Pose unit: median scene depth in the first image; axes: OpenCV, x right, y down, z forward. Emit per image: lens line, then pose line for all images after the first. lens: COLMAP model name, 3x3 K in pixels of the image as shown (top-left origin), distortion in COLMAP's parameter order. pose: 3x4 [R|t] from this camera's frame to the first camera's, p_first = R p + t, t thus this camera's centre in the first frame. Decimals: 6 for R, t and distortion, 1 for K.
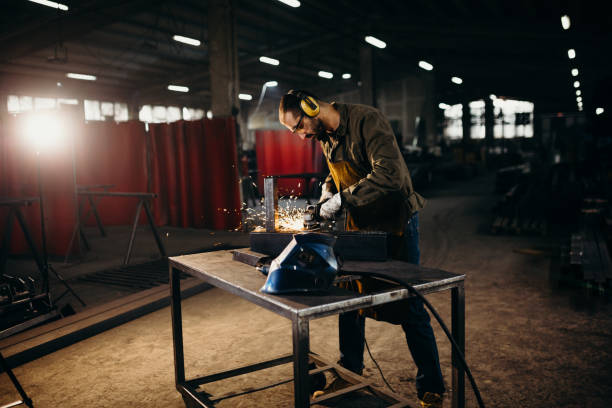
lens RADIAL K [[573.8, 0, 306.0], [0, 573.8, 204.0], [0, 0, 1]] dist [-0.050948, 0.029666]
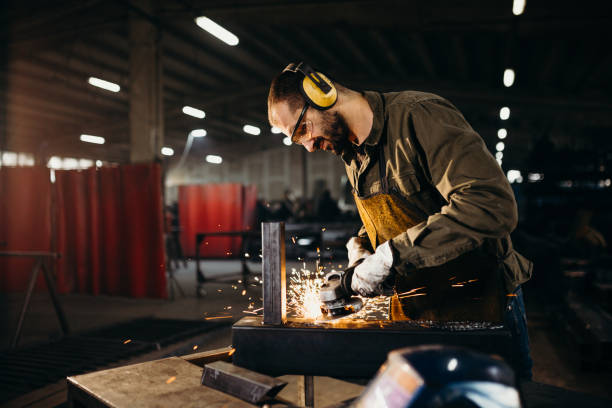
lens RADIAL K [[585.9, 0, 306.0], [0, 585.9, 204.0], [0, 0, 1]] dist [-0.079595, 0.125080]
pose [[0.990419, 0.013259, 0.137456, -0.035658], [0.001207, 0.994511, -0.104628, -0.001721], [-0.138089, 0.103791, 0.984966, 0.155429]]
